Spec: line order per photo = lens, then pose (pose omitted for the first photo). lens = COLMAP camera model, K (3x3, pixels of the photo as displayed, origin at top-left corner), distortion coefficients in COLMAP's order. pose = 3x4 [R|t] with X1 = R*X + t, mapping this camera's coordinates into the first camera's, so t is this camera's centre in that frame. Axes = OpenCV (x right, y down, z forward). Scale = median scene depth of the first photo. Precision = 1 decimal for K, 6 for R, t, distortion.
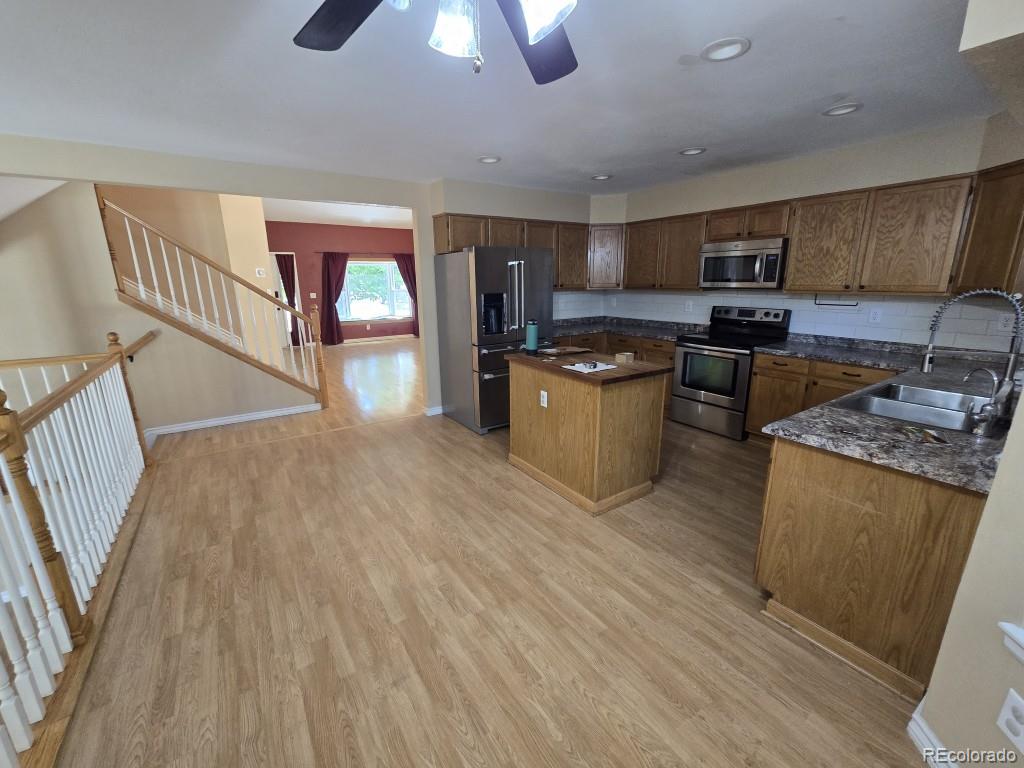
lens RADIAL K [[421.9, 0, 507.8], [0, 421.9, 384.6], [0, 0, 1]] dist [0.000306, -0.000037]
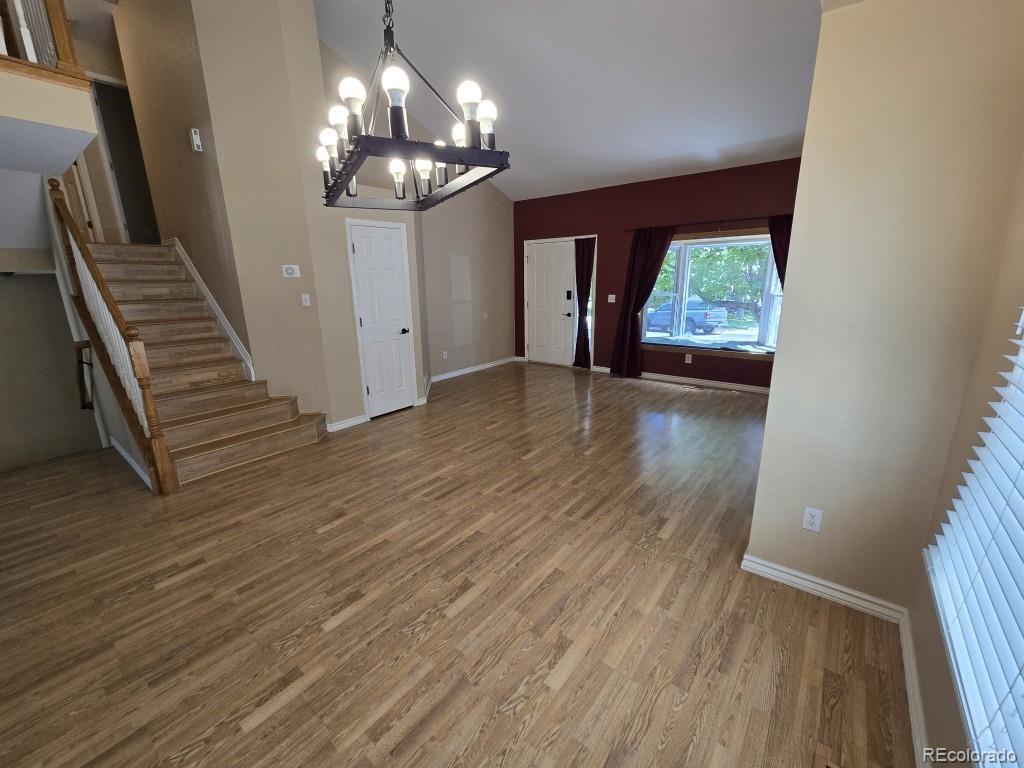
lens RADIAL K [[421.9, 0, 507.8], [0, 421.9, 384.6], [0, 0, 1]] dist [0.000306, -0.000037]
pose [[0.306643, 0.236929, -0.921865, 0.125071], [-0.214942, 0.960743, 0.175424, -0.159245], [0.927238, 0.144355, 0.345531, 0.627981]]
